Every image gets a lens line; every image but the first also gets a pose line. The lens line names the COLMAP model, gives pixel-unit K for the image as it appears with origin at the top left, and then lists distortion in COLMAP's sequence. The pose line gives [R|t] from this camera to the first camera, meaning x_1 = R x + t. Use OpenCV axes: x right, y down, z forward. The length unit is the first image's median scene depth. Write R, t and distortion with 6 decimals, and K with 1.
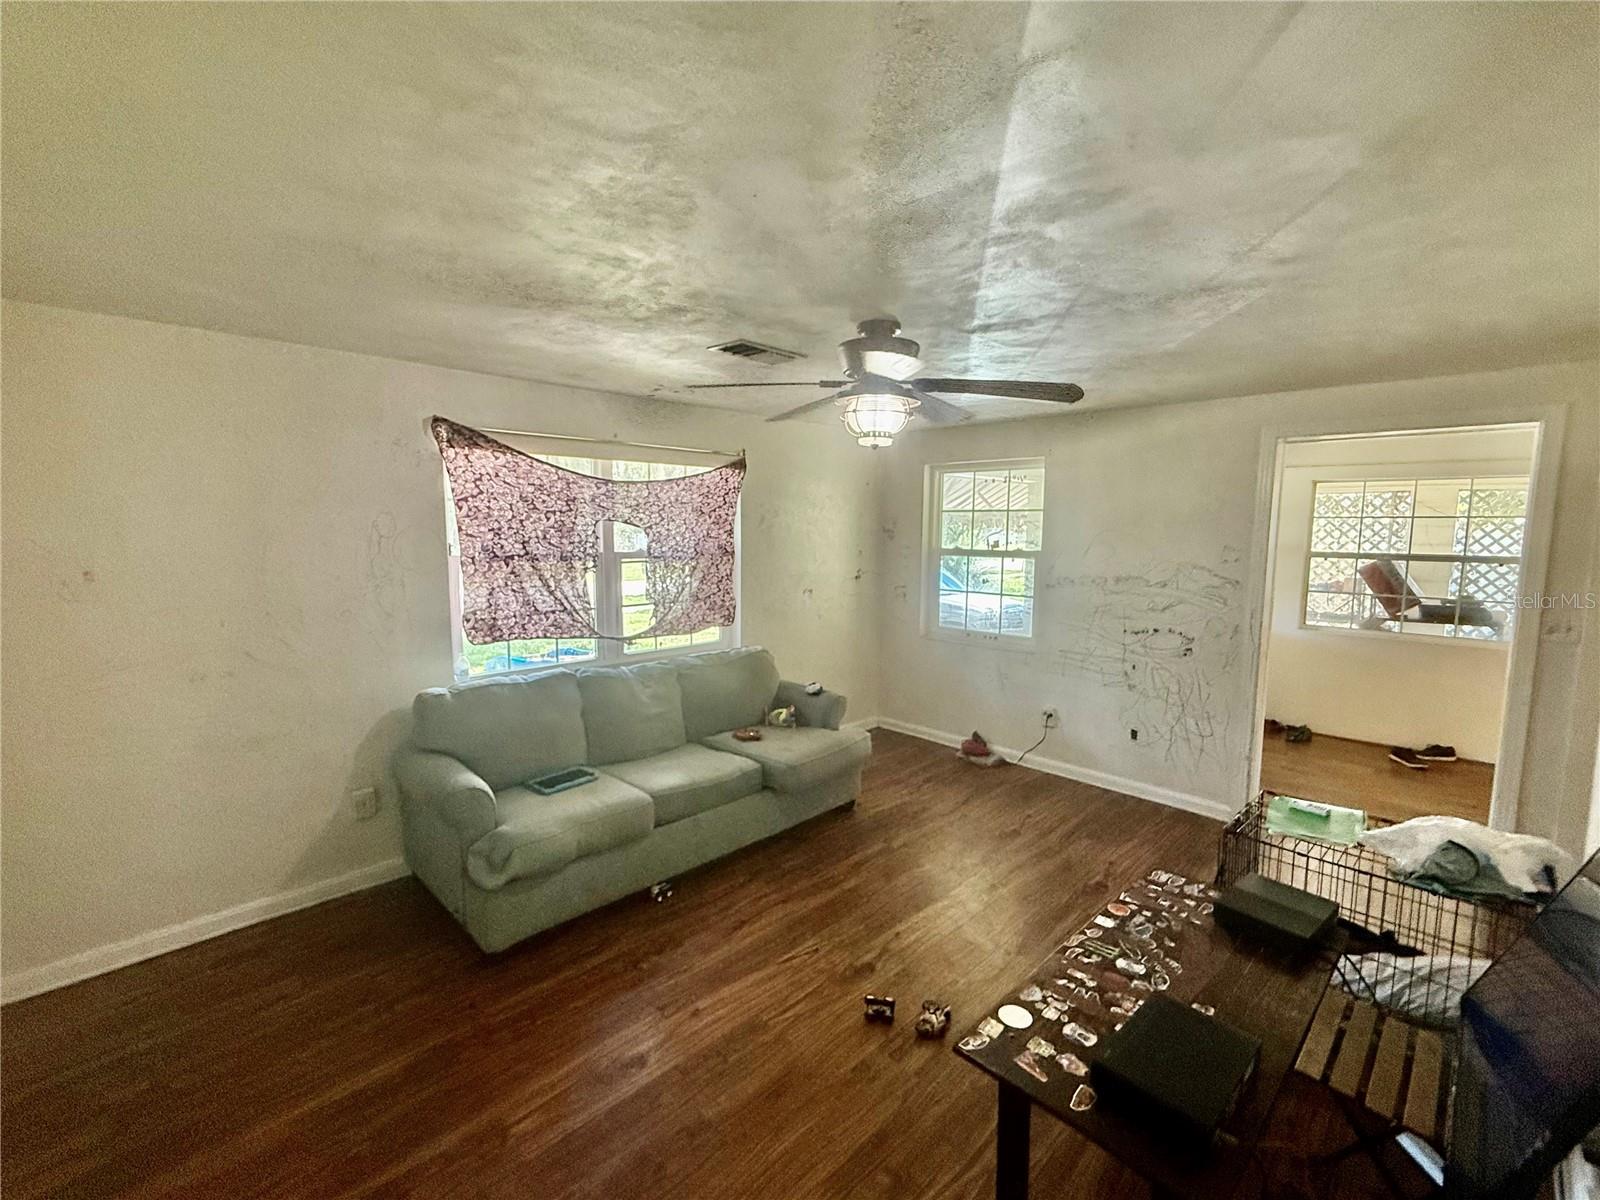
lens RADIAL K [[691.0, 0, 800.0], [0, 691.0, 595.8], [0, 0, 1]] dist [0.001230, 0.000599]
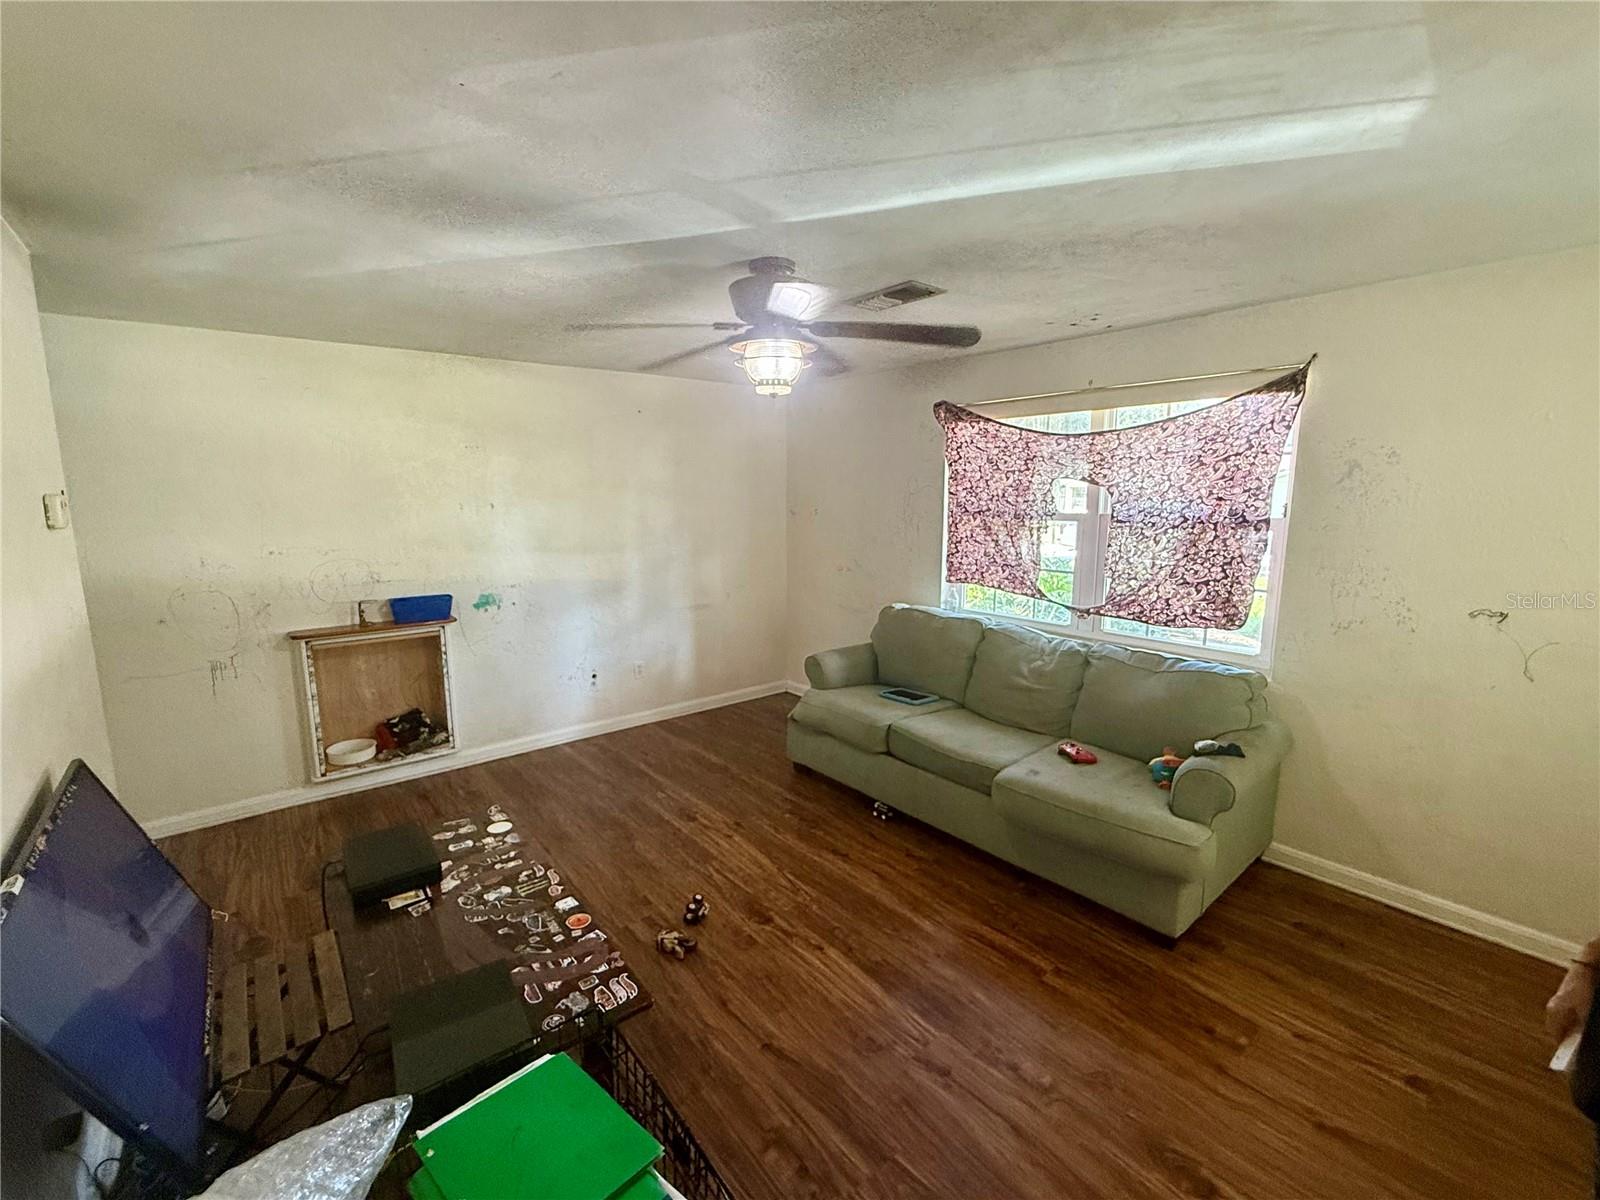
lens RADIAL K [[691.0, 0, 800.8], [0, 691.0, 602.6], [0, 0, 1]] dist [0.001230, 0.000599]
pose [[-0.093920, 0.151988, -0.983910, 0.829051], [-0.101914, 0.981619, 0.161362, -0.069689], [0.990350, 0.115430, -0.076704, 0.877113]]
